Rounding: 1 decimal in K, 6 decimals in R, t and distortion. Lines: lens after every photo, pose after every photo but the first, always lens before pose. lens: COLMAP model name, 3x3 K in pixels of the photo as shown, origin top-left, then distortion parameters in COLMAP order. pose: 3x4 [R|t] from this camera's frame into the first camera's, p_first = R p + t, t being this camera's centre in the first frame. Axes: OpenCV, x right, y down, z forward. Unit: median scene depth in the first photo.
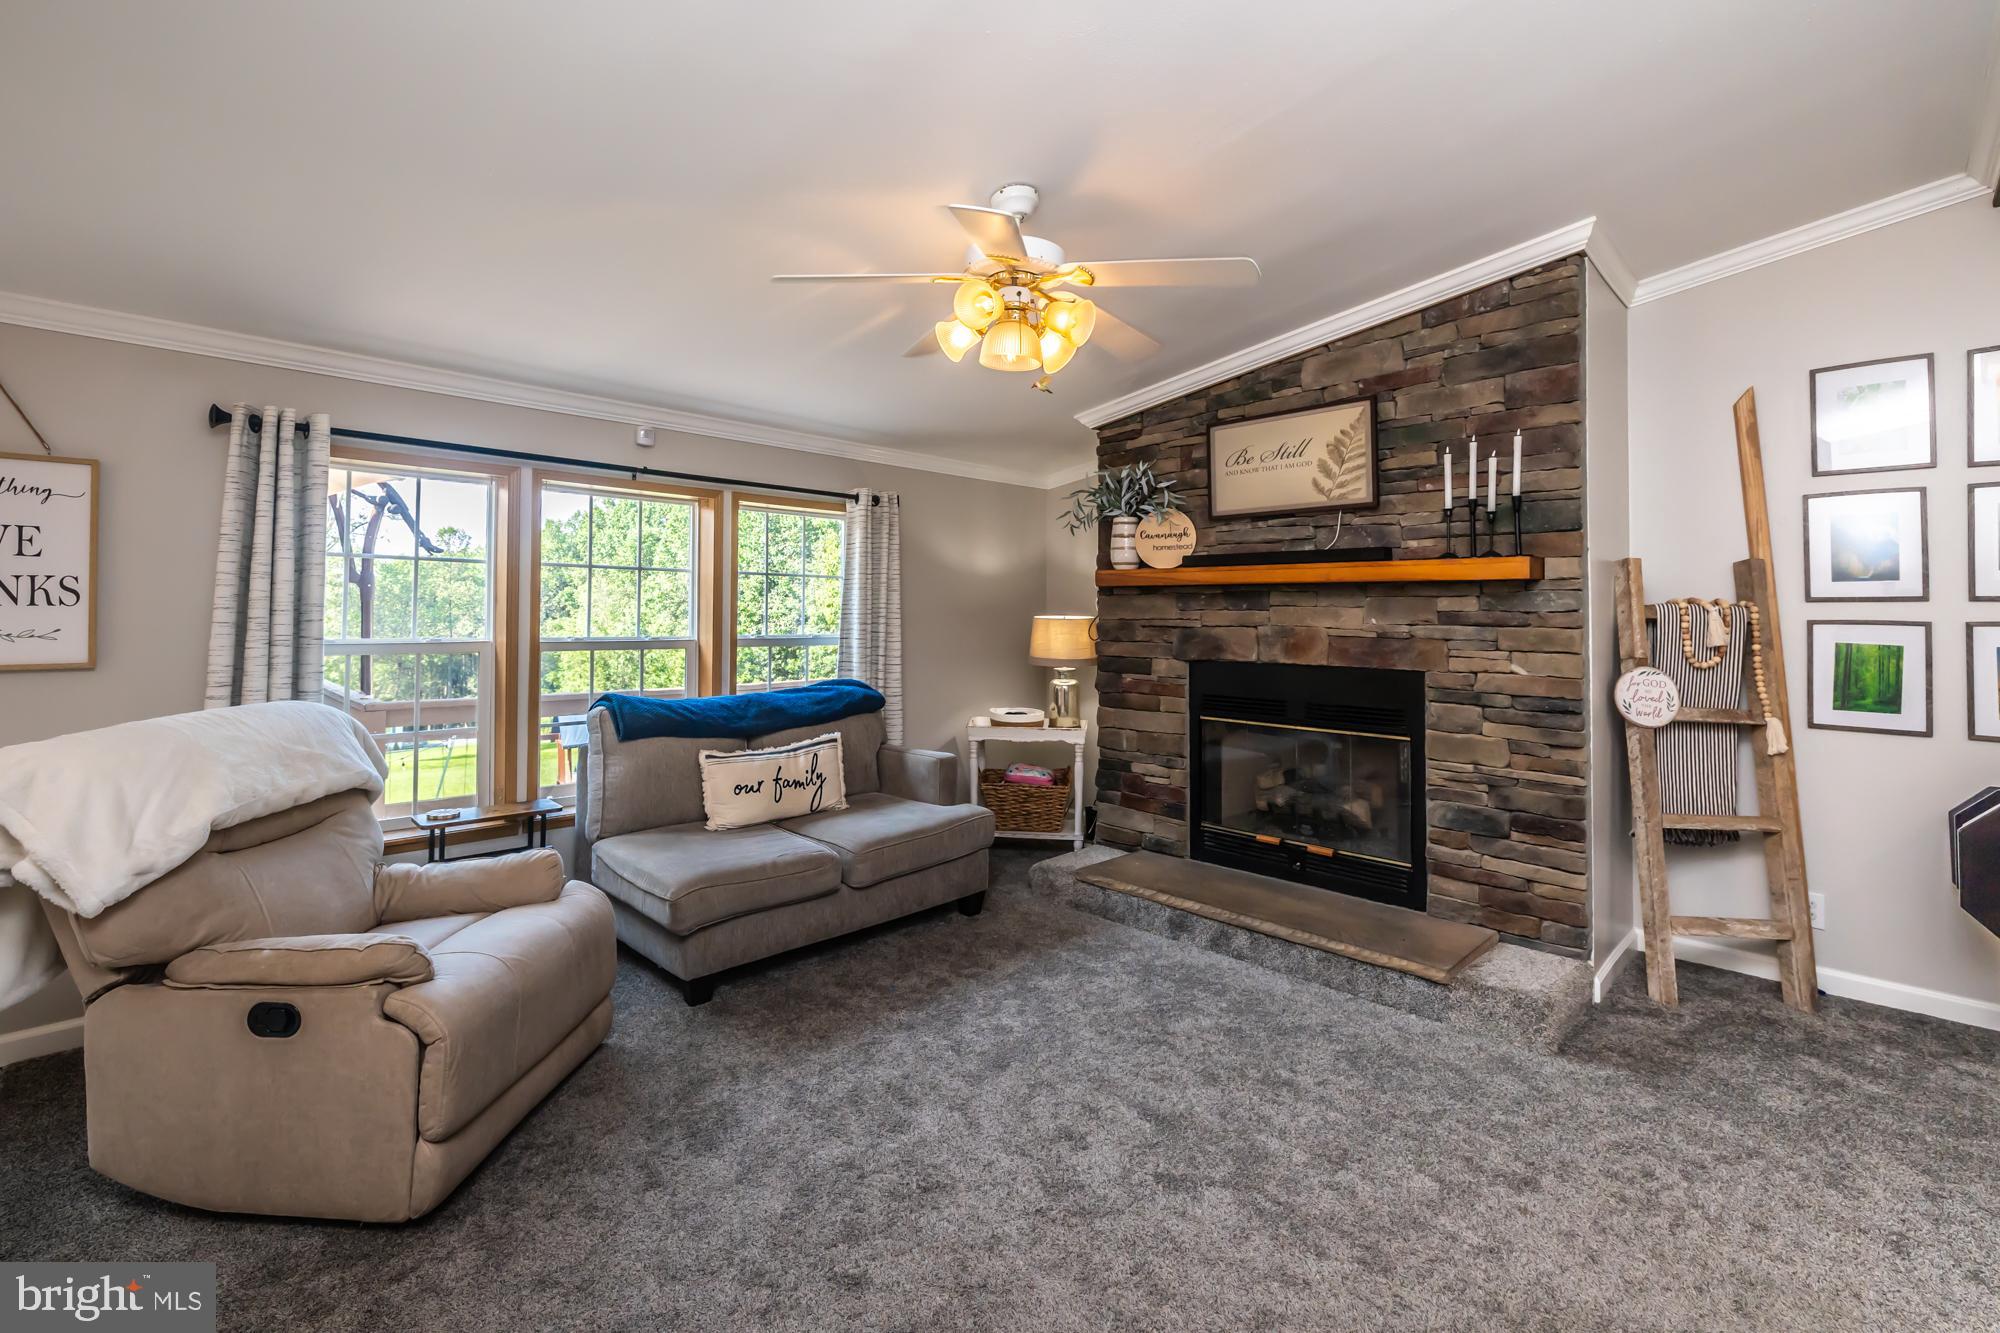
lens RADIAL K [[877.4, 0, 968.3], [0, 877.4, 596.0], [0, 0, 1]] dist [-0.003776, 0.001229]
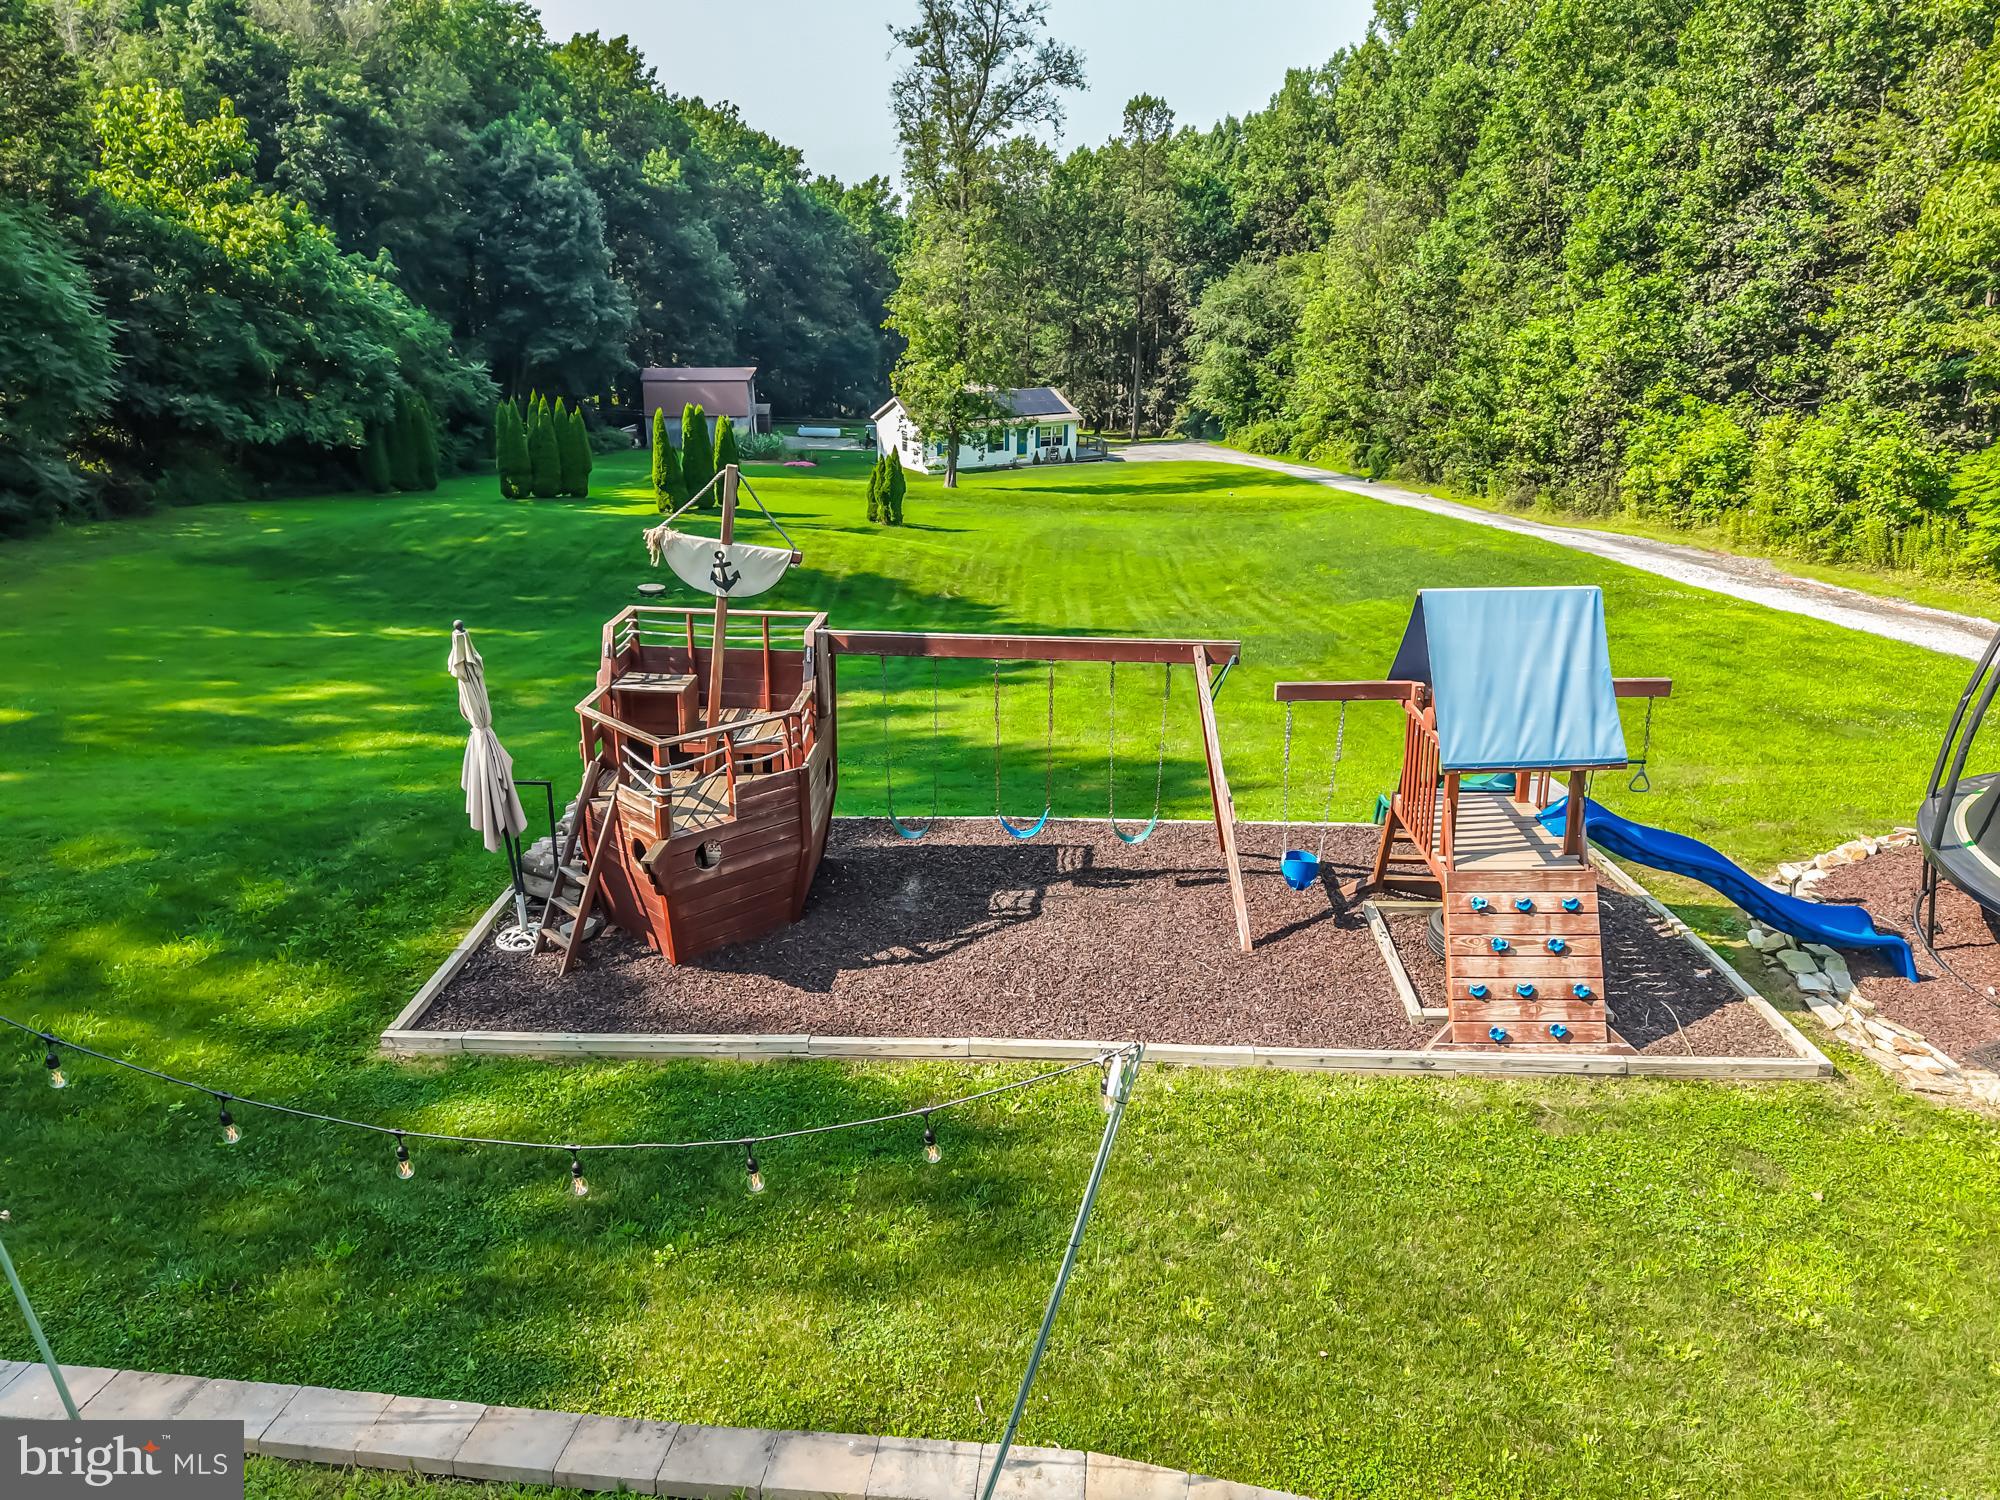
lens RADIAL K [[1348.8, 0, 997.5], [0, 1348.8, 762.5], [0, 0, 1]] dist [0.020785, -0.023122]
pose [[0.804948, 0.206274, -0.556337, -2.062267], [0.020612, 0.927339, 0.373655, -0.081313], [0.592988, -0.312240, 0.742207, 3.706748]]
